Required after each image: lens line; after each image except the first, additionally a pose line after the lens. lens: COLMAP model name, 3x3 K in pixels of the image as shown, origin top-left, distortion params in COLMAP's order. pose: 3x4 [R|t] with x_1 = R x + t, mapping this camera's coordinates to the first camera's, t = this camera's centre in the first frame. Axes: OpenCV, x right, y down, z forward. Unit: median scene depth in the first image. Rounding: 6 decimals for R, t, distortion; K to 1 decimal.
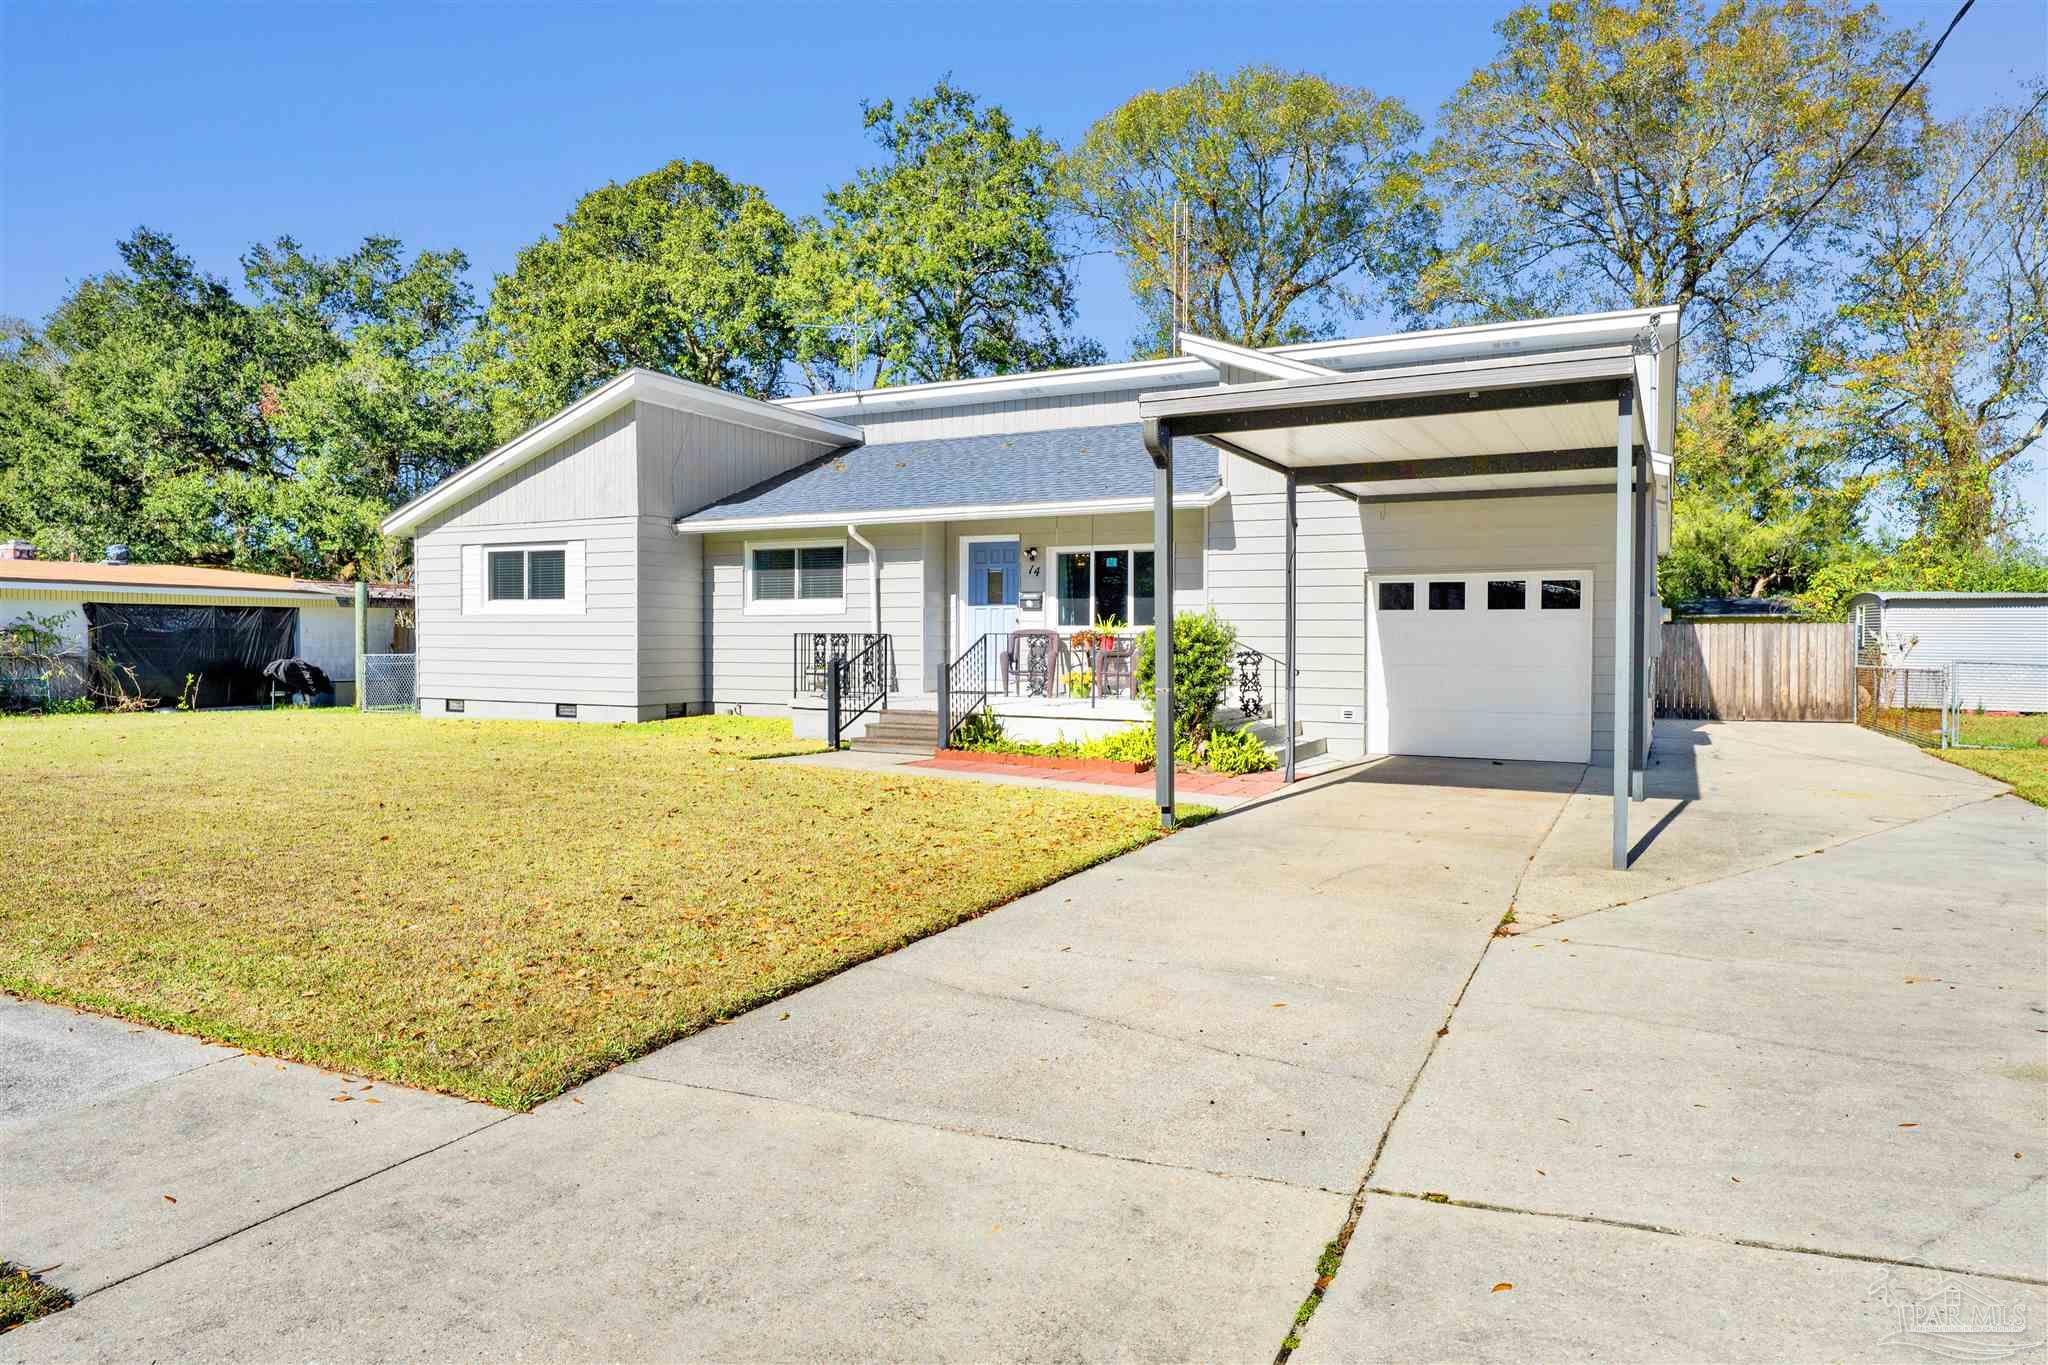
lens RADIAL K [[1238.3, 0, 1023.3], [0, 1238.3, 671.6], [0, 0, 1]] dist [0.002026, -0.001247]
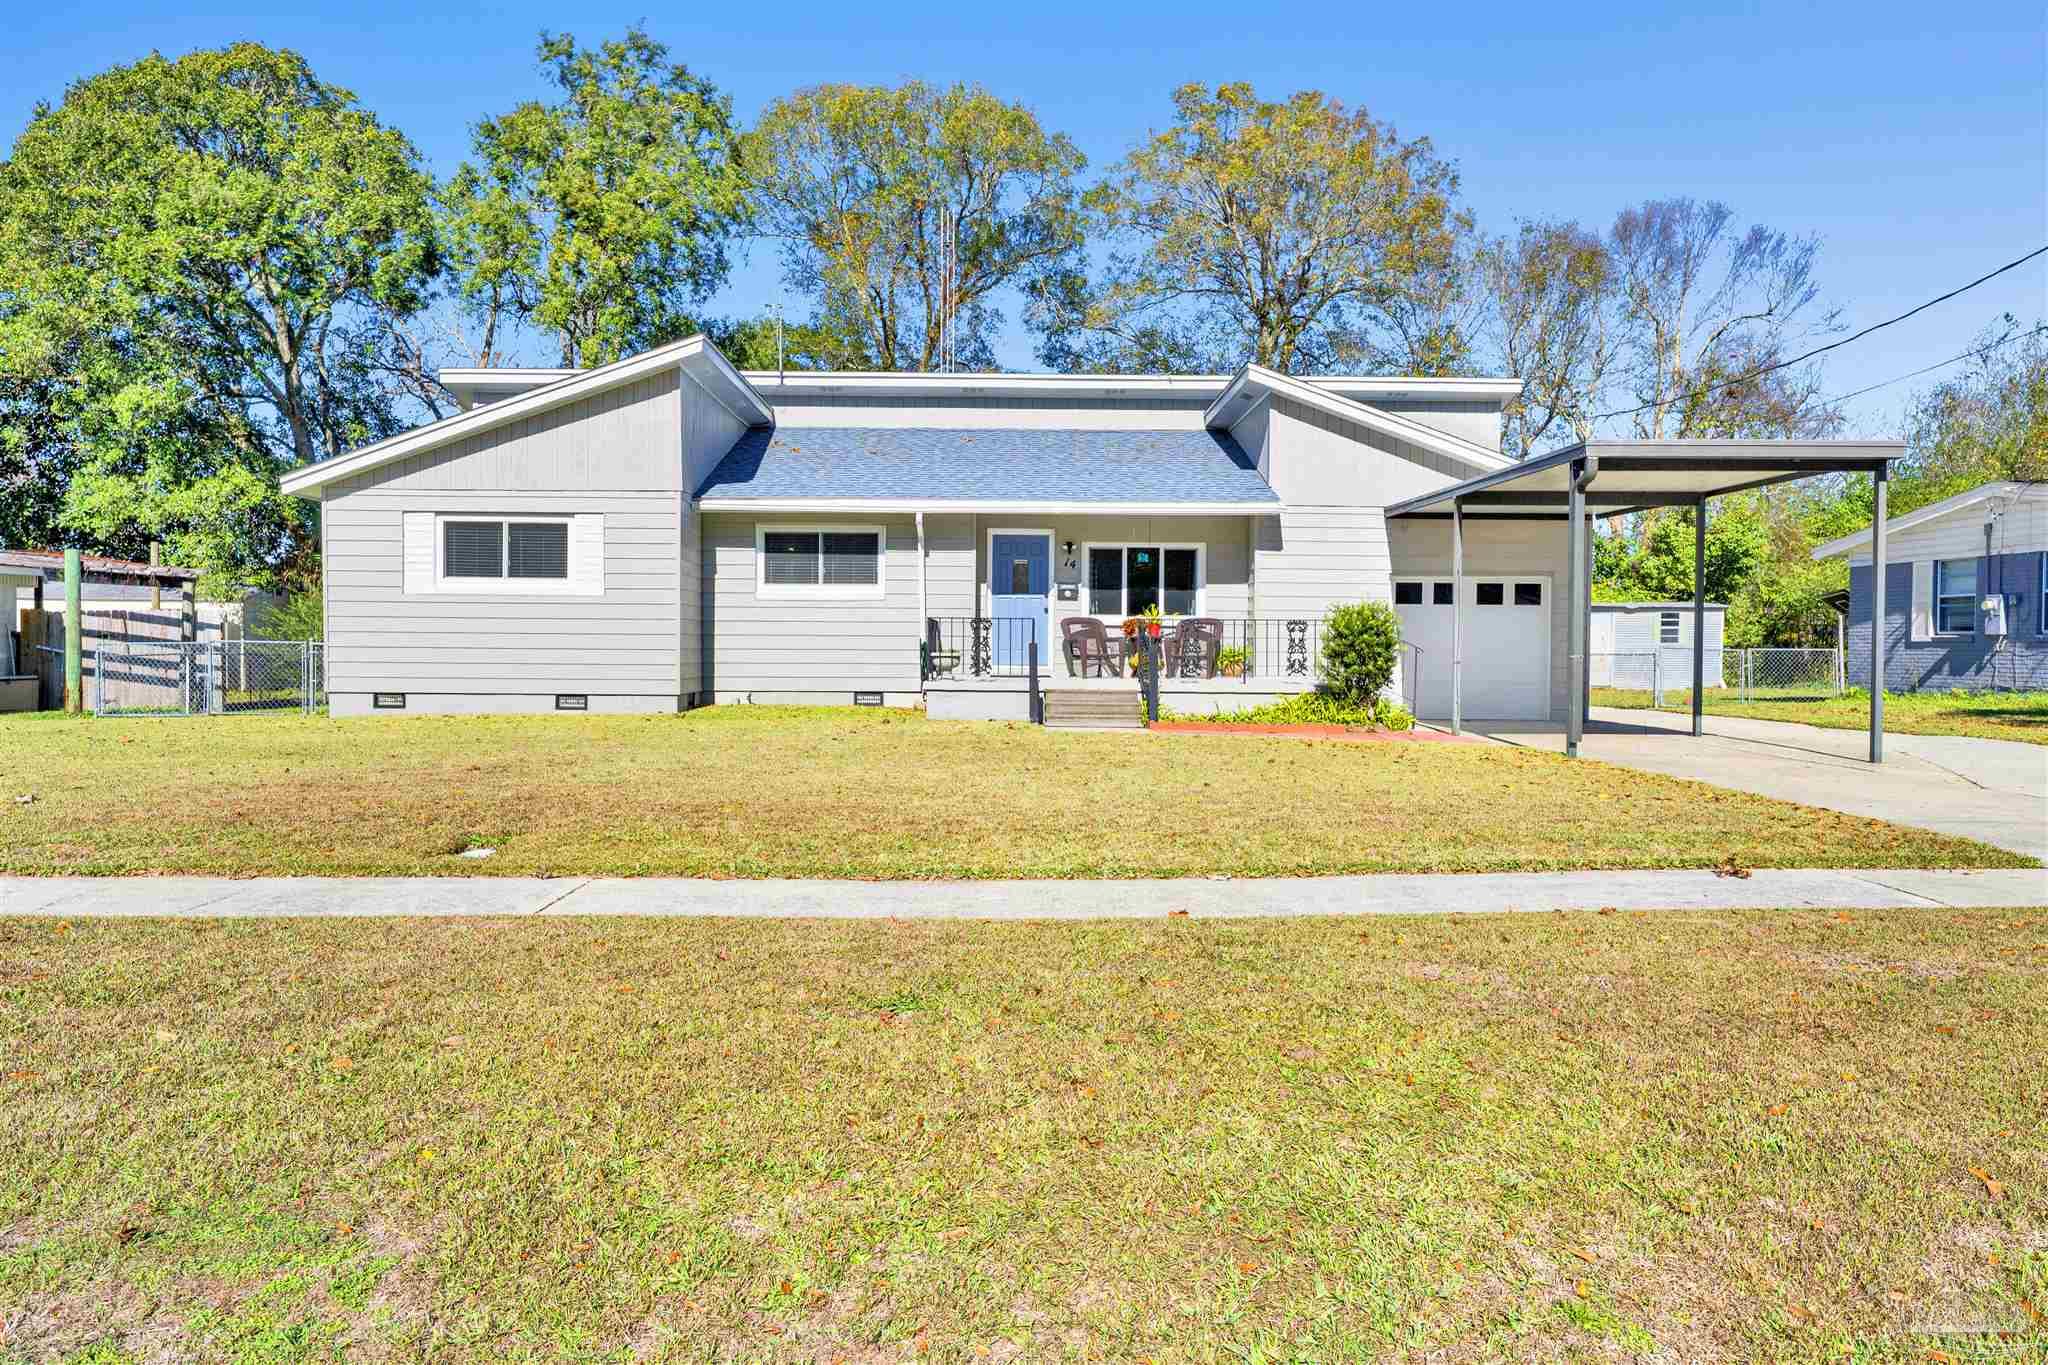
lens RADIAL K [[1312.1, 0, 1028.1], [0, 1312.1, 680.1], [0, 0, 1]] dist [-0.000032, -0.000906]
pose [[0.883198, -0.010192, 0.468889, -0.546089], [0.008904, 0.999948, 0.004964, 0.014255], [-0.468915, -0.000209, 0.883243, 0.003396]]
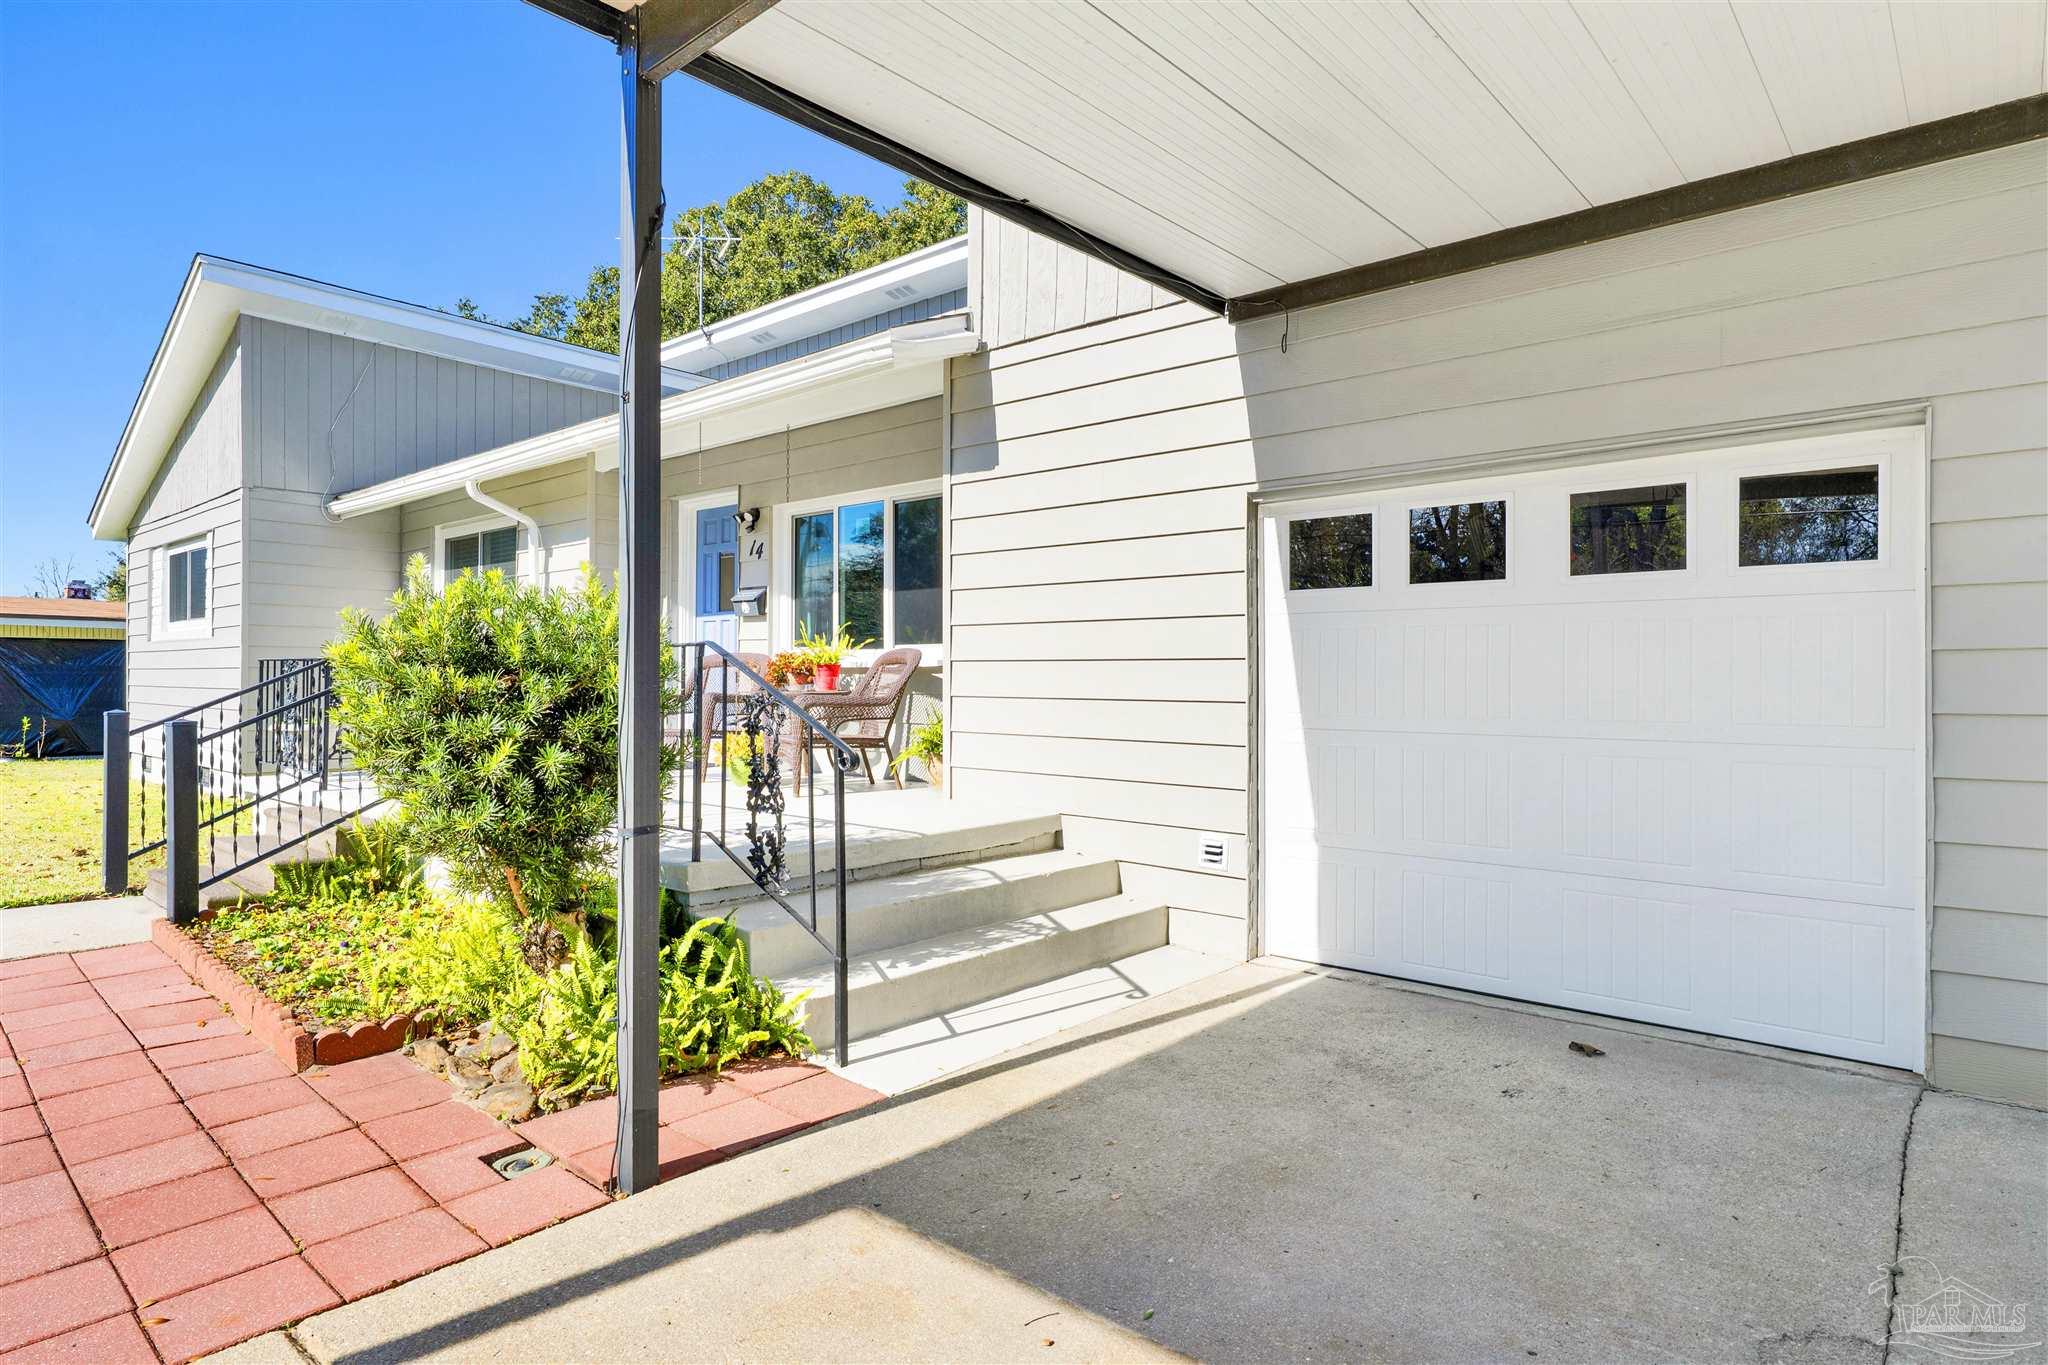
lens RADIAL K [[1111.5, 0, 1019.9], [0, 1111.5, 682.1], [0, 0, 1]] dist [-0.002910, -0.000294]
pose [[0.970382, -0.000049, -0.241577, 0.238630], [-0.006351, 0.999649, -0.025713, -0.008936], [0.241494, 0.026486, 0.970041, 0.526801]]
